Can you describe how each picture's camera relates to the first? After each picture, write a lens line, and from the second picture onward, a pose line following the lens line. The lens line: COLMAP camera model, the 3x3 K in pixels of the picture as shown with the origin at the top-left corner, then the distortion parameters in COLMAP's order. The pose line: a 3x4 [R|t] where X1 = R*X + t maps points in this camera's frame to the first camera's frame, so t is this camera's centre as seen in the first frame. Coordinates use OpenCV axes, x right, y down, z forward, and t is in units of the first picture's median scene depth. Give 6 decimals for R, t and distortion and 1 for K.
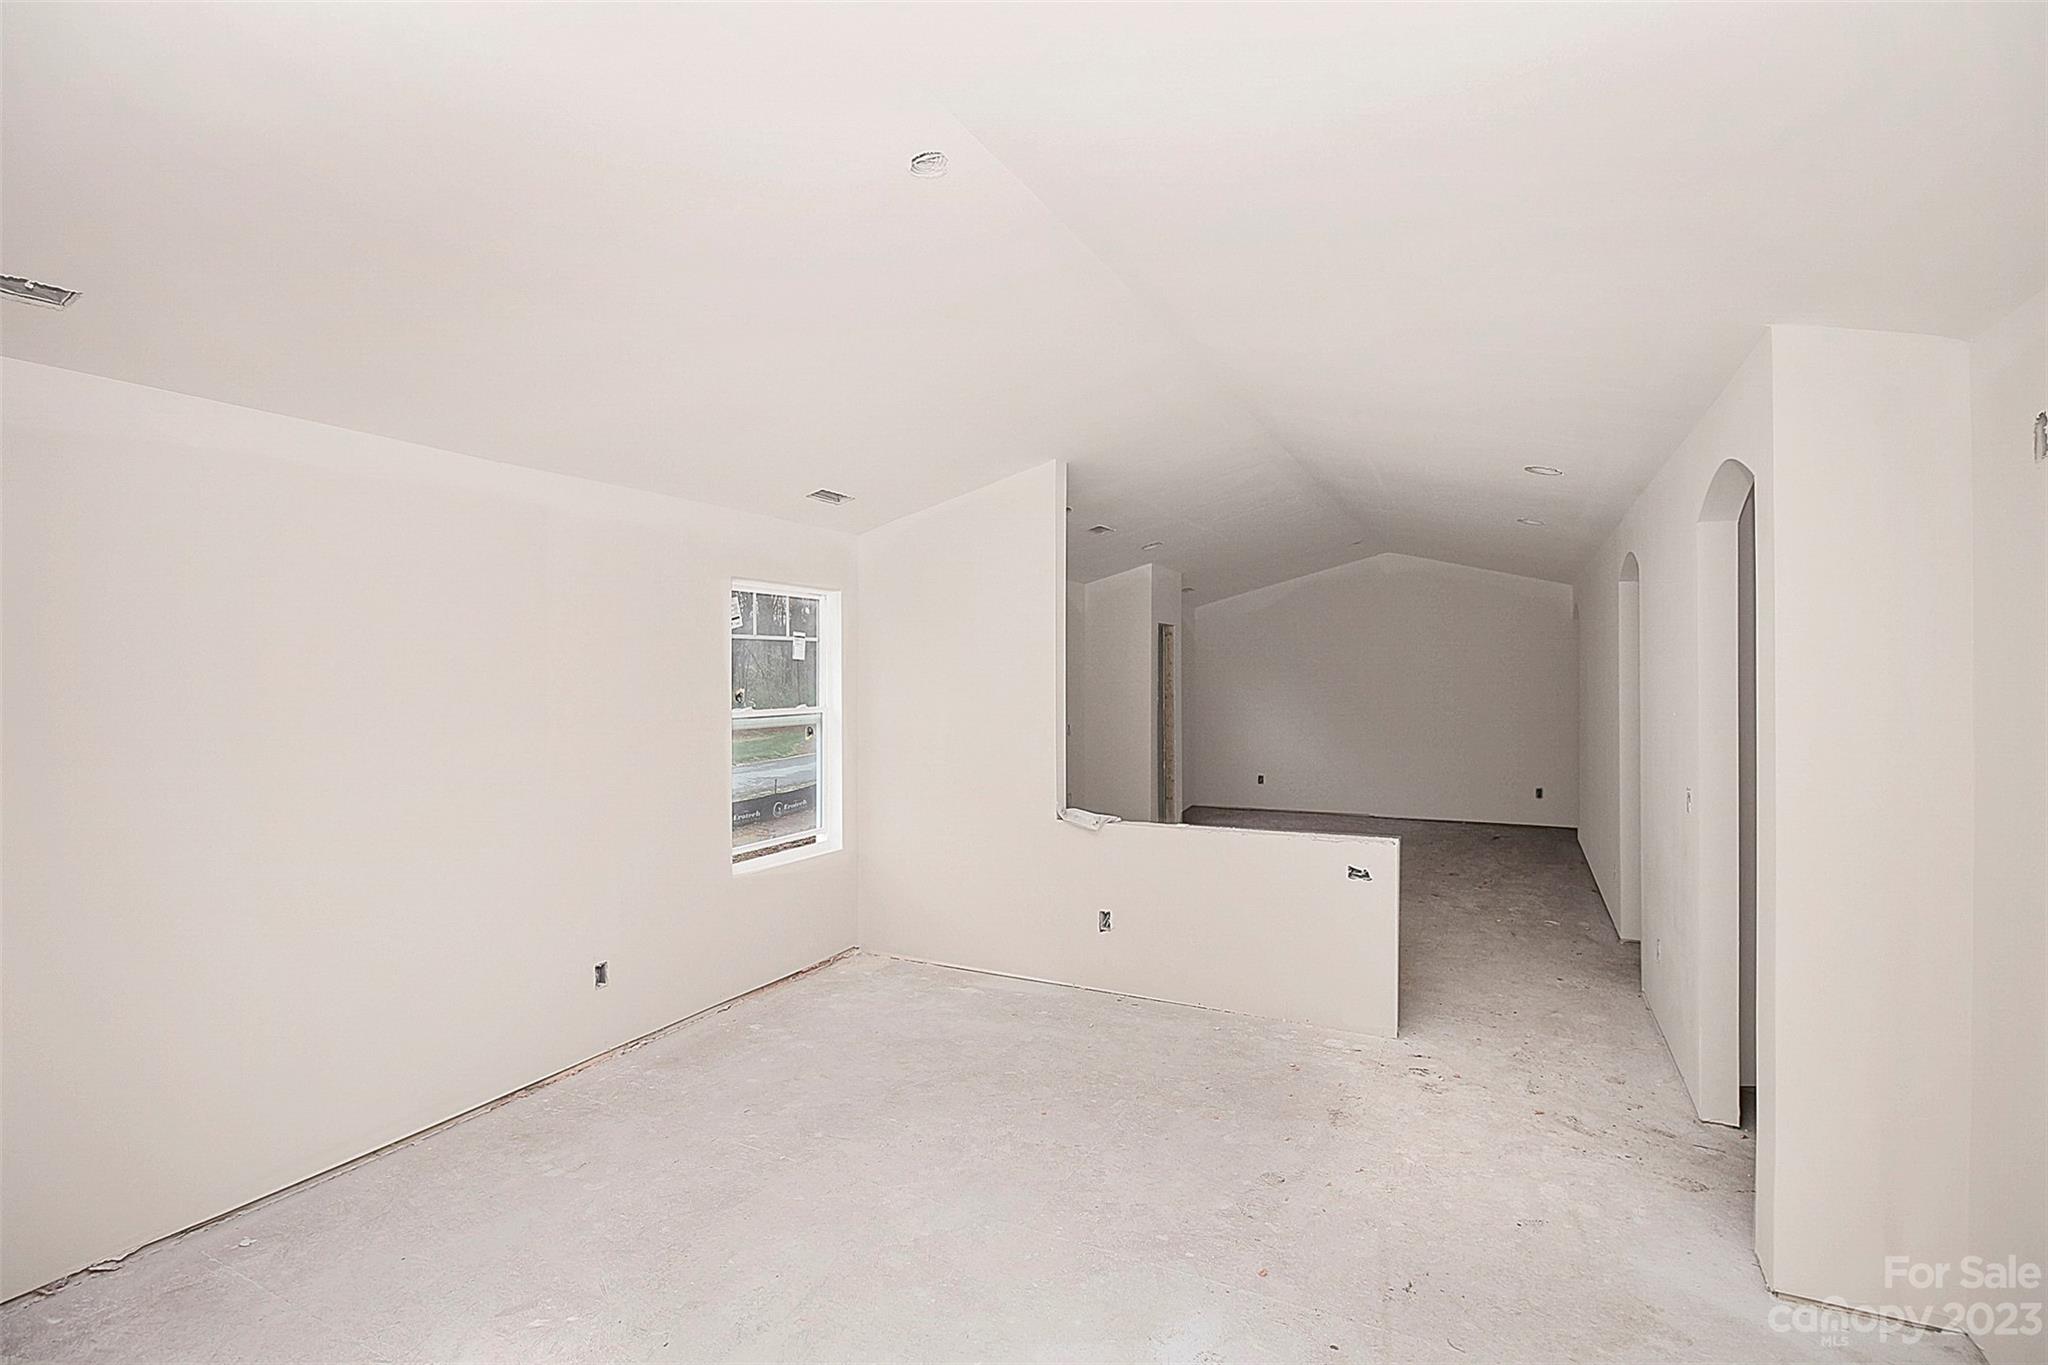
lens RADIAL K [[937.5, 0, 1024.0], [0, 937.5, 682.5], [0, 0, 1]] dist [-0.001943, -0.000249]
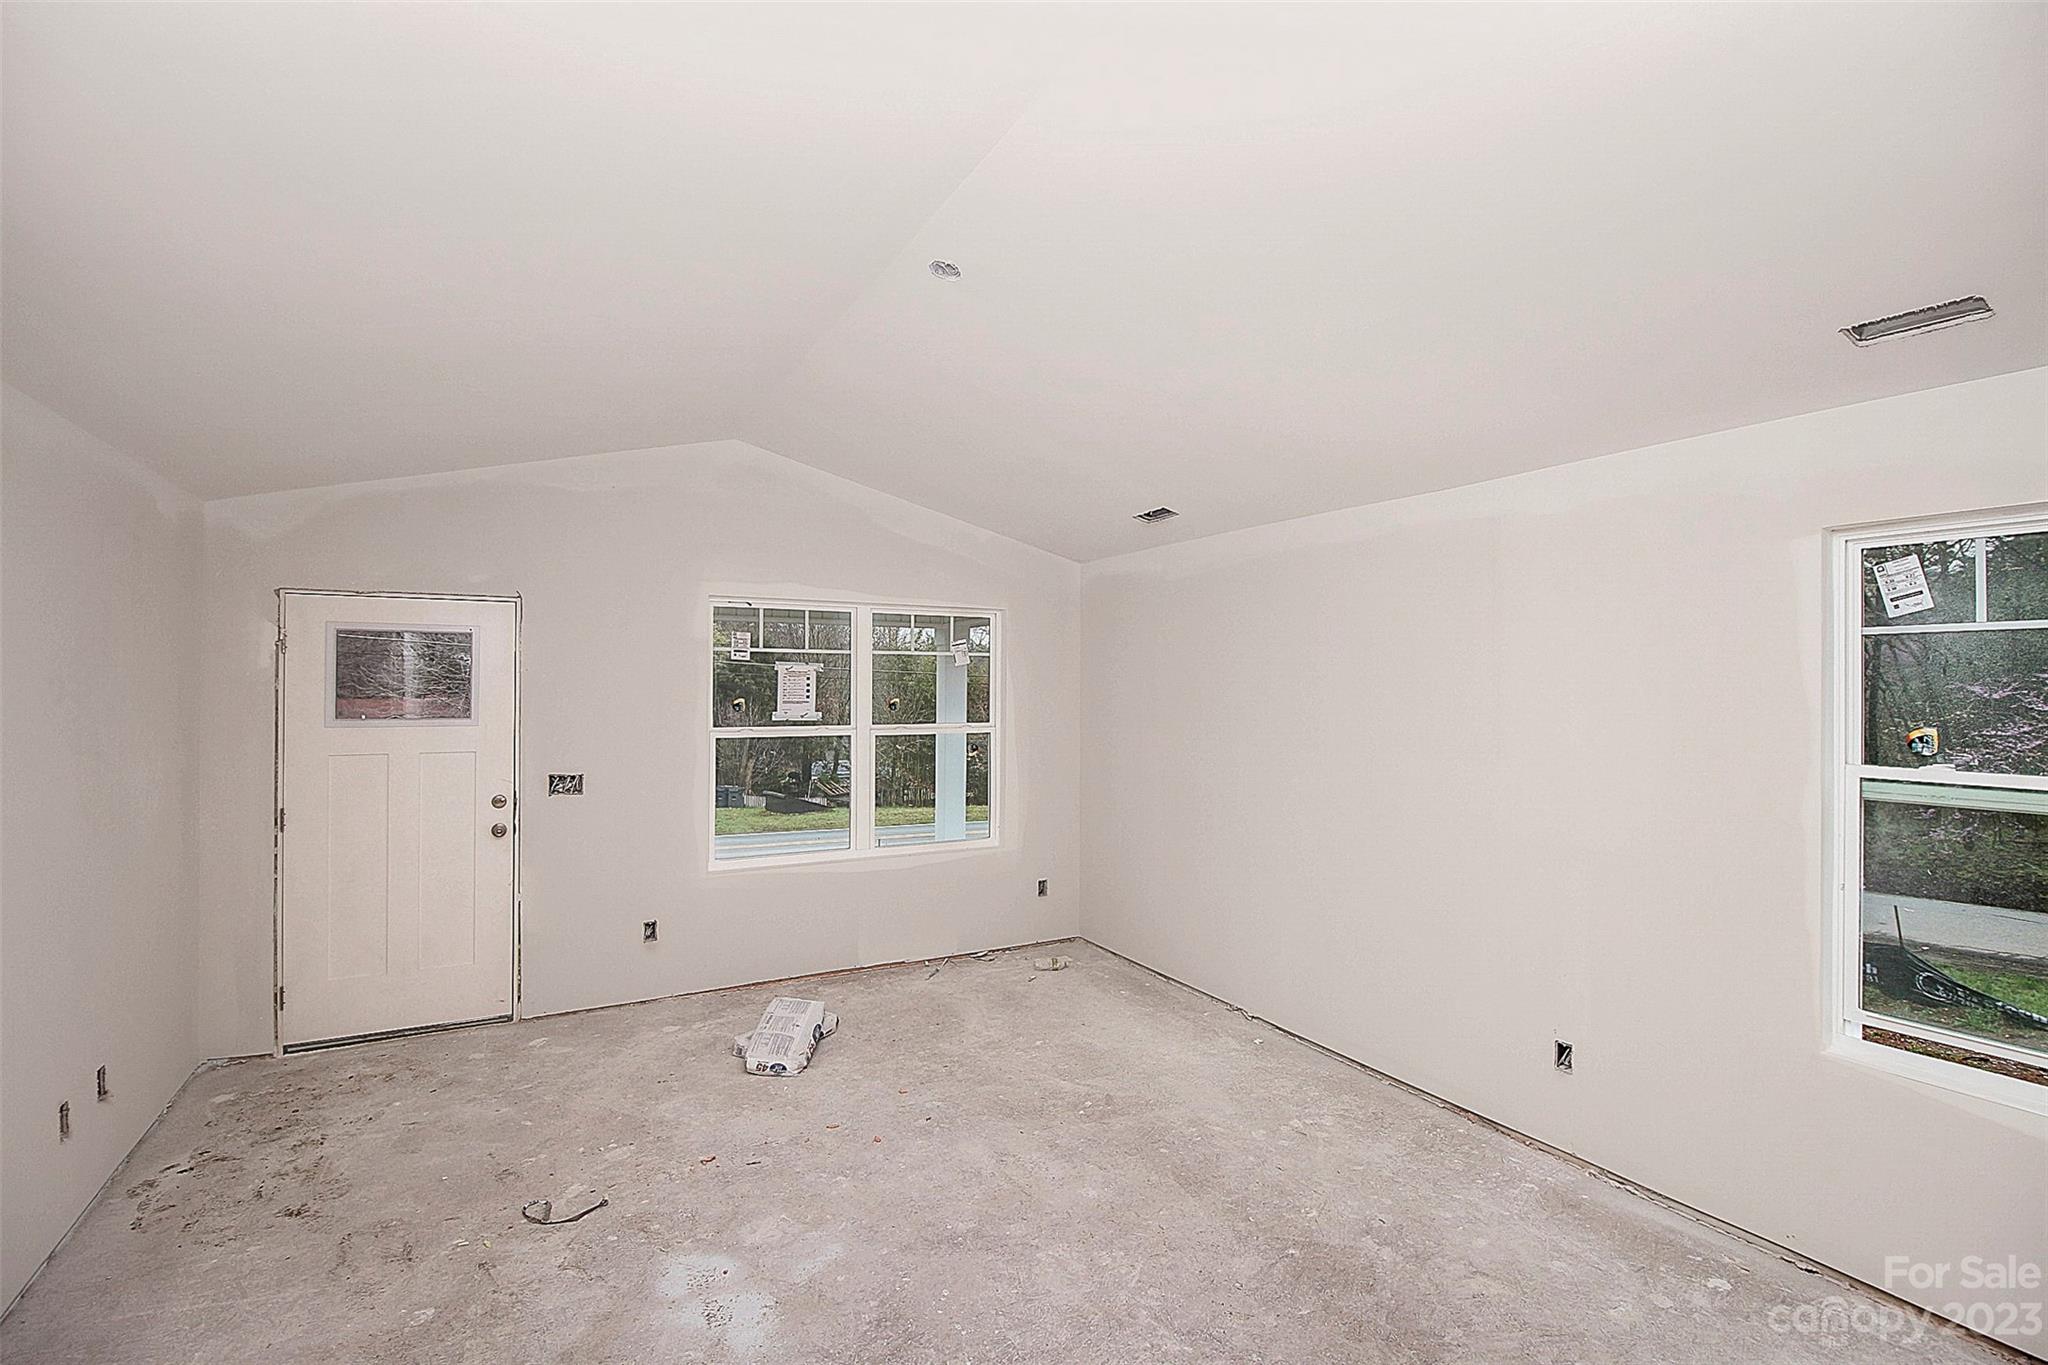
lens RADIAL K [[948.8, 0, 1041.2], [0, 948.8, 685.8], [0, 0, 1]] dist [-0.000122, -0.014713]
pose [[-0.556929, 0.003909, -0.830551, 0.506166], [-0.007169, 0.999929, 0.009514, -0.024352], [0.830529, 0.011252, -0.556861, 1.068752]]
